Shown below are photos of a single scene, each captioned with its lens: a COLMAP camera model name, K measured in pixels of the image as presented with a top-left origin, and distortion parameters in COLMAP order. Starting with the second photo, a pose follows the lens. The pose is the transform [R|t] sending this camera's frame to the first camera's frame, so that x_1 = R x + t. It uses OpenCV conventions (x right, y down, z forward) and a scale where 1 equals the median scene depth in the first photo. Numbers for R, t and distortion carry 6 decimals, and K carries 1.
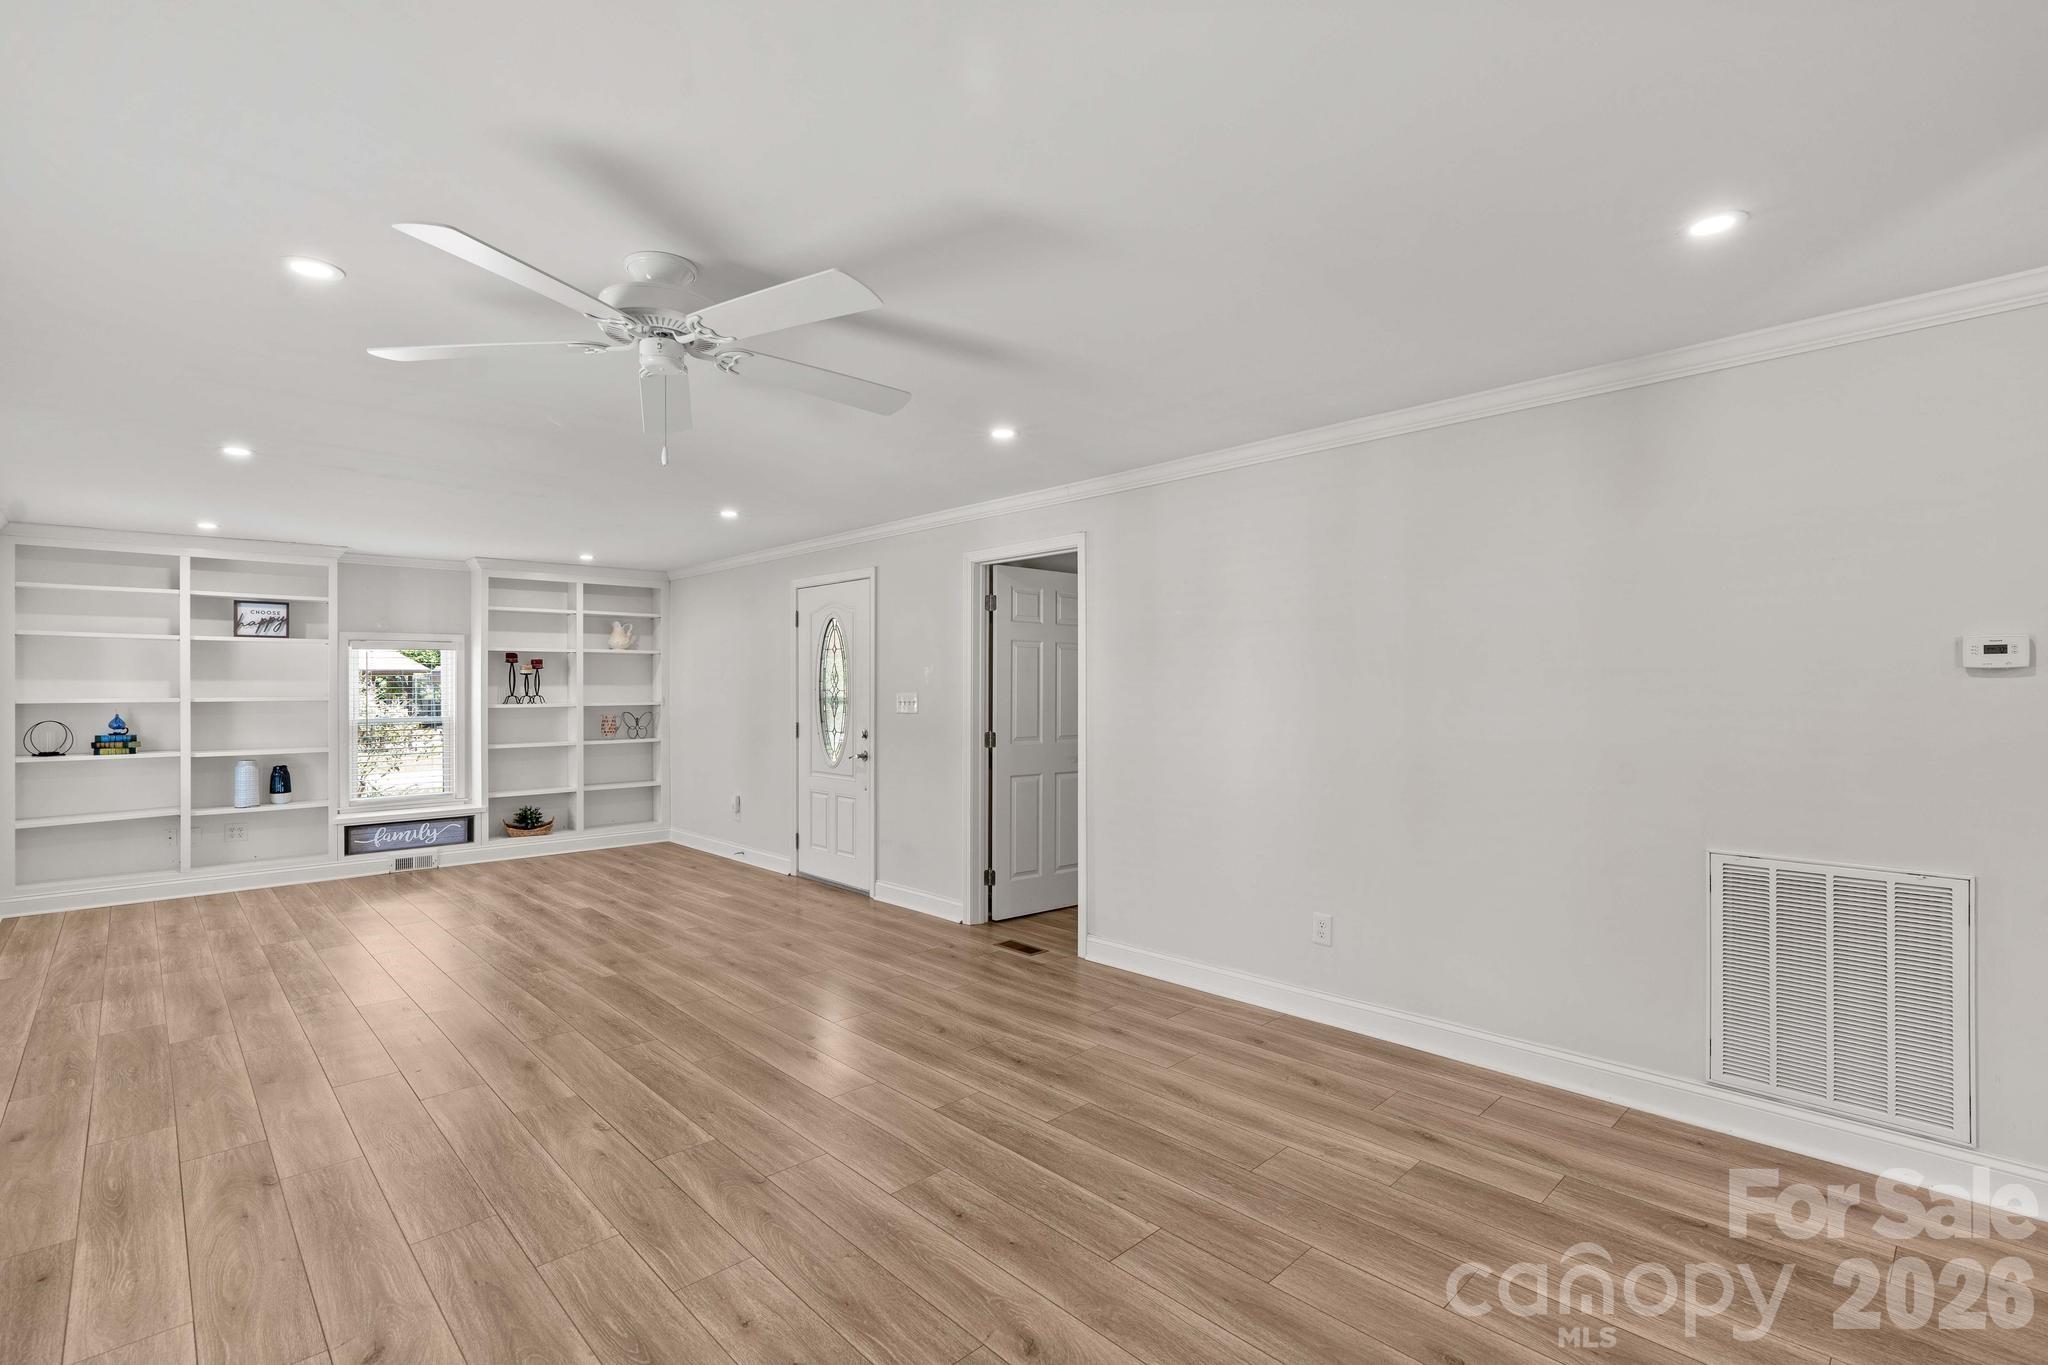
lens RADIAL K [[945.4, 0, 1020.3], [0, 945.4, 685.5], [0, 0, 1]] dist [-0.018959, 0.006816]
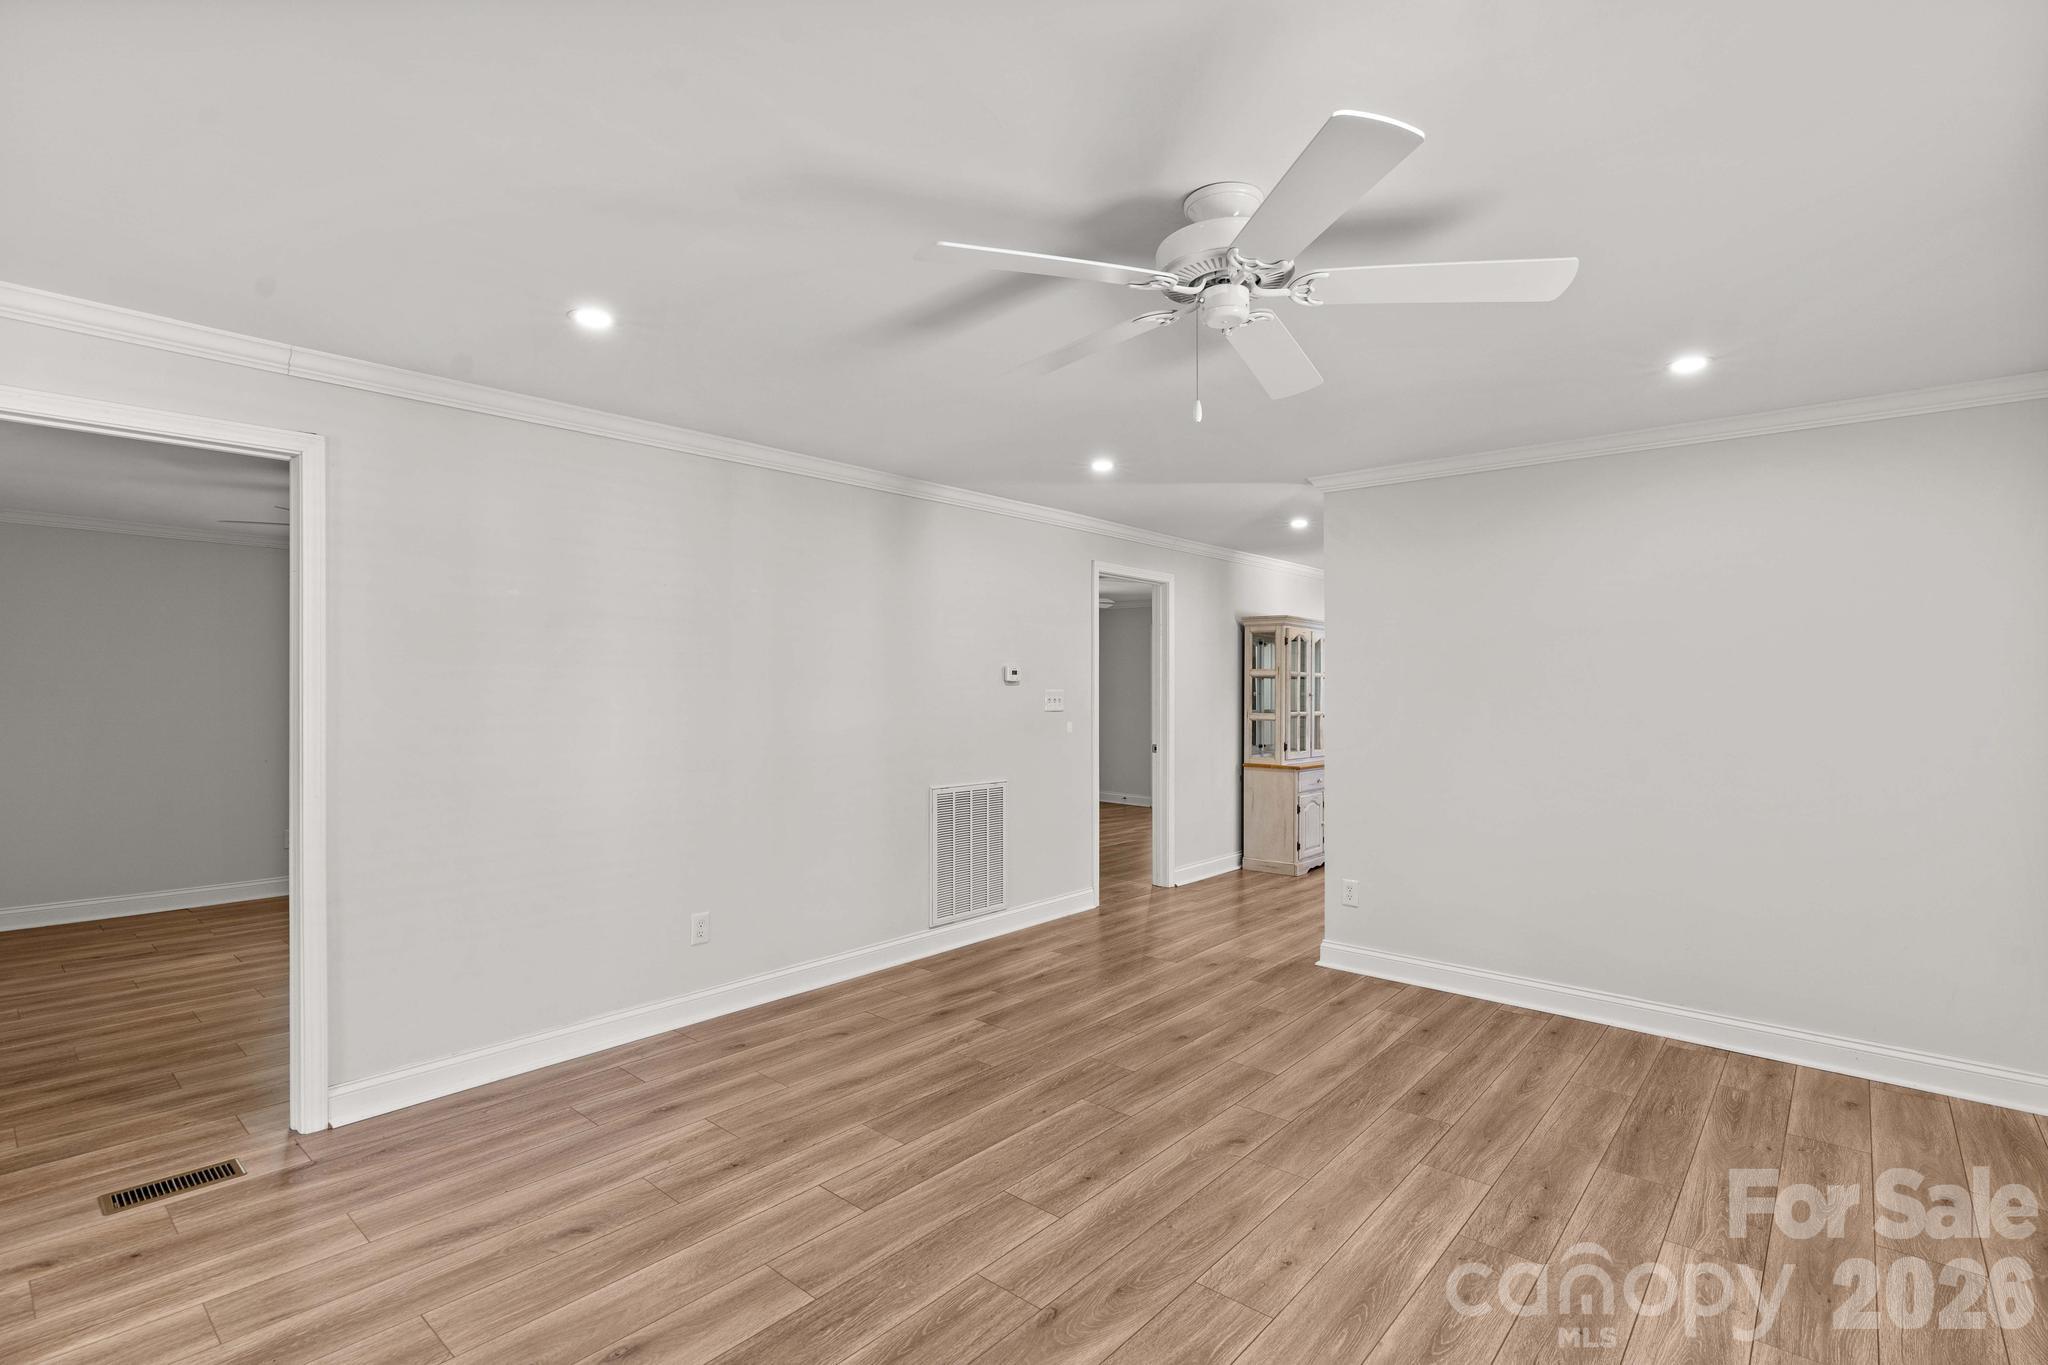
lens RADIAL K [[964.5, 0, 1024.0], [0, 964.5, 682.5], [0, 0, 1]] dist [-0.028796, 0.009567]
pose [[-0.098391, 0.009153, 0.995106, -0.436685], [-0.001707, 0.999955, -0.009366, 0.002425], [-0.995146, -0.002620, -0.098371, 0.447244]]
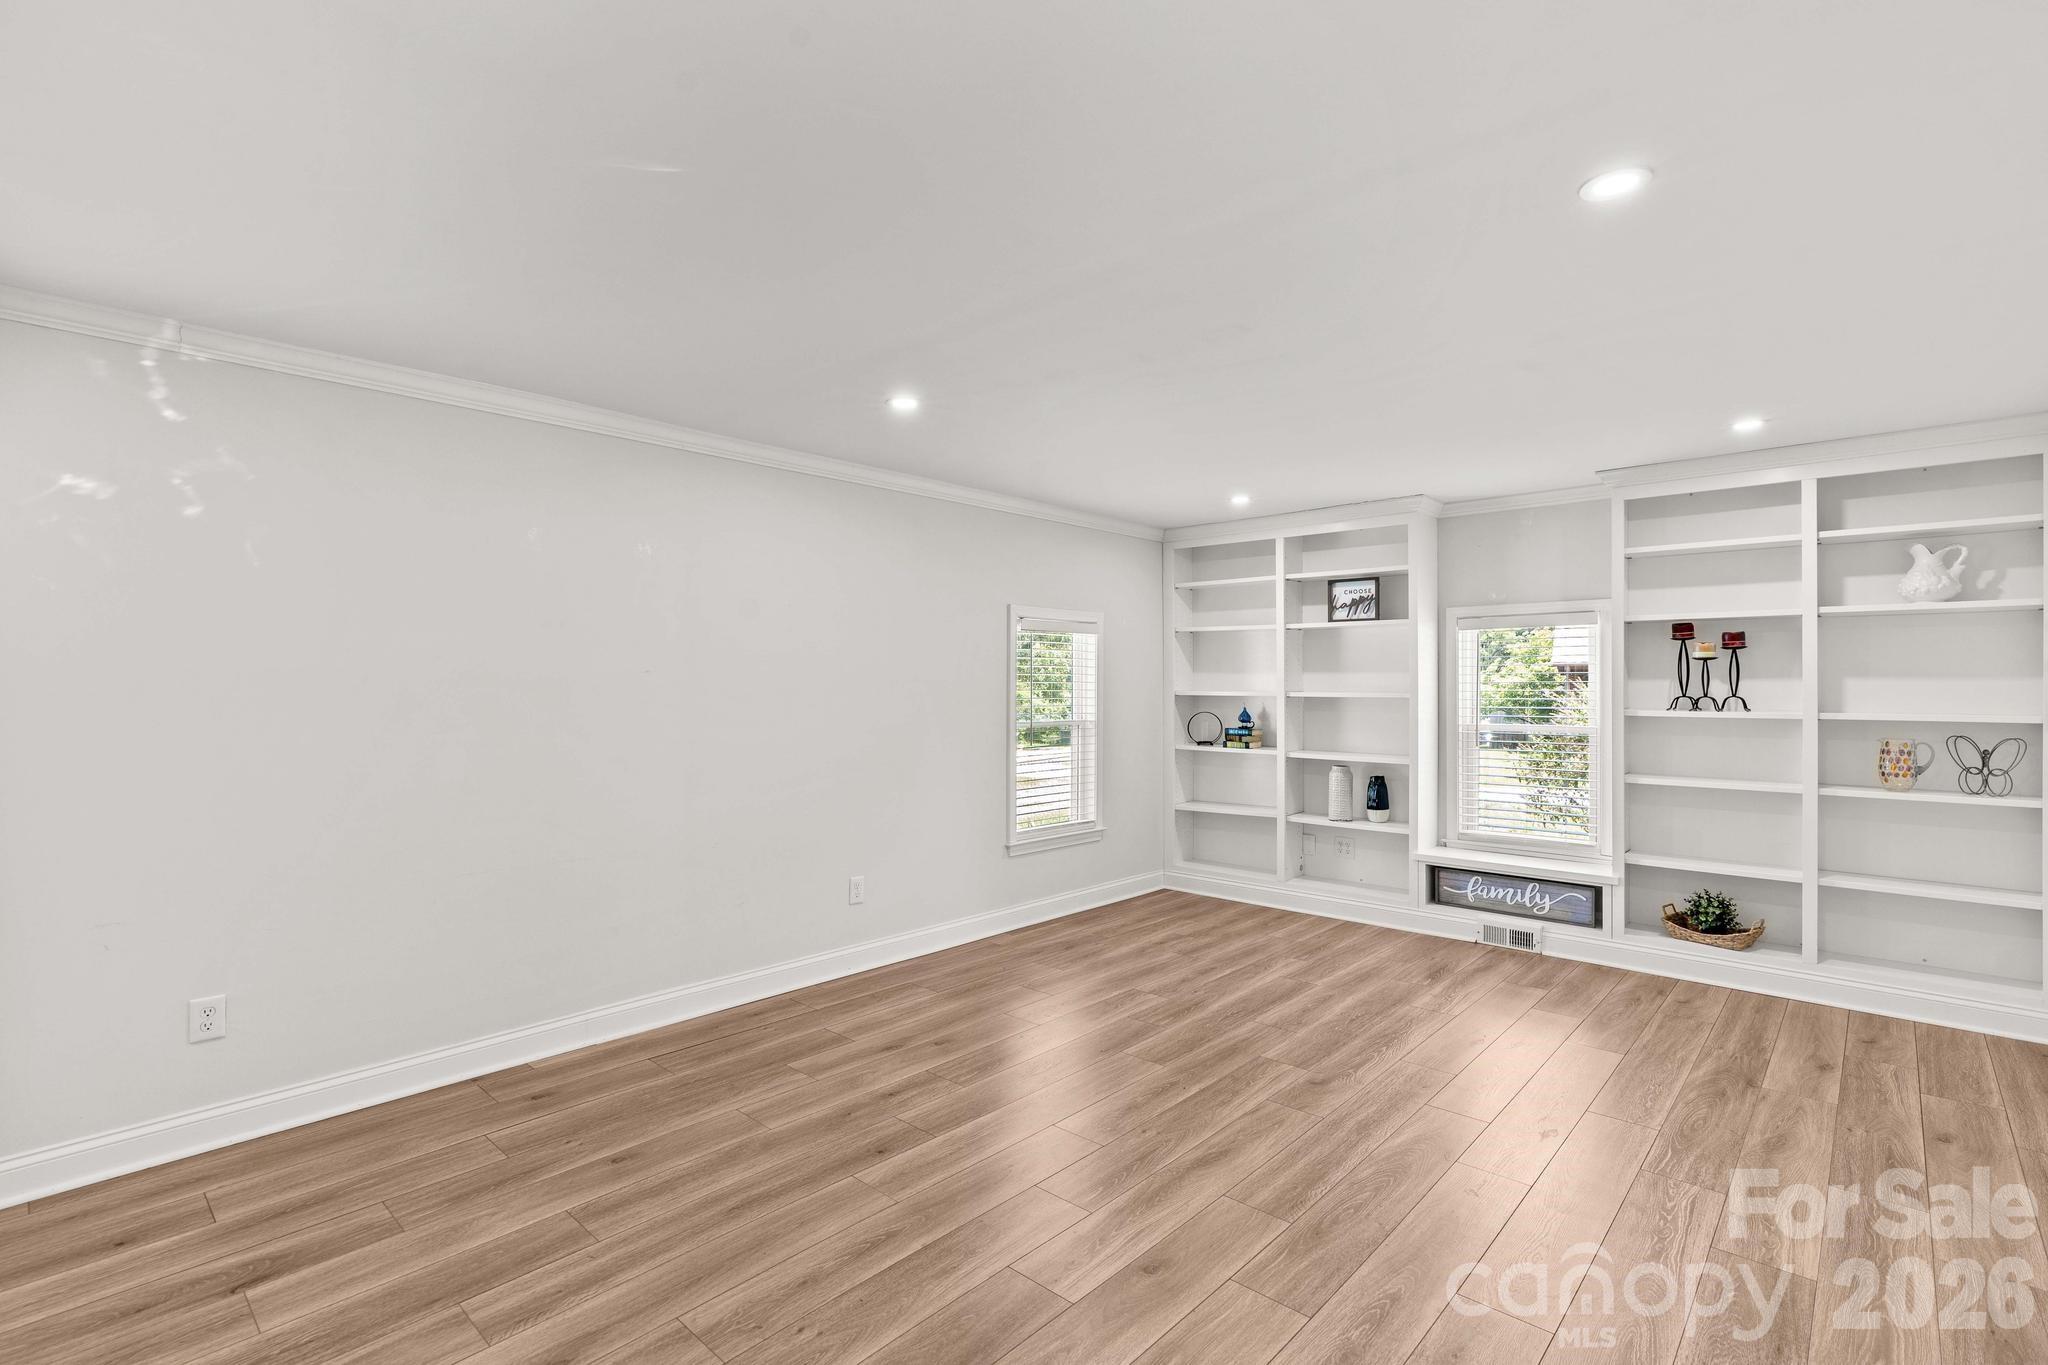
lens RADIAL K [[945.4, 0, 1020.3], [0, 945.4, 685.5], [0, 0, 1]] dist [-0.018959, 0.006816]
pose [[0.062977, 0.005549, -0.998000, 0.018213], [-0.001640, 0.999984, 0.005457, 0.002054], [0.998014, 0.001293, 0.062985, 0.654420]]
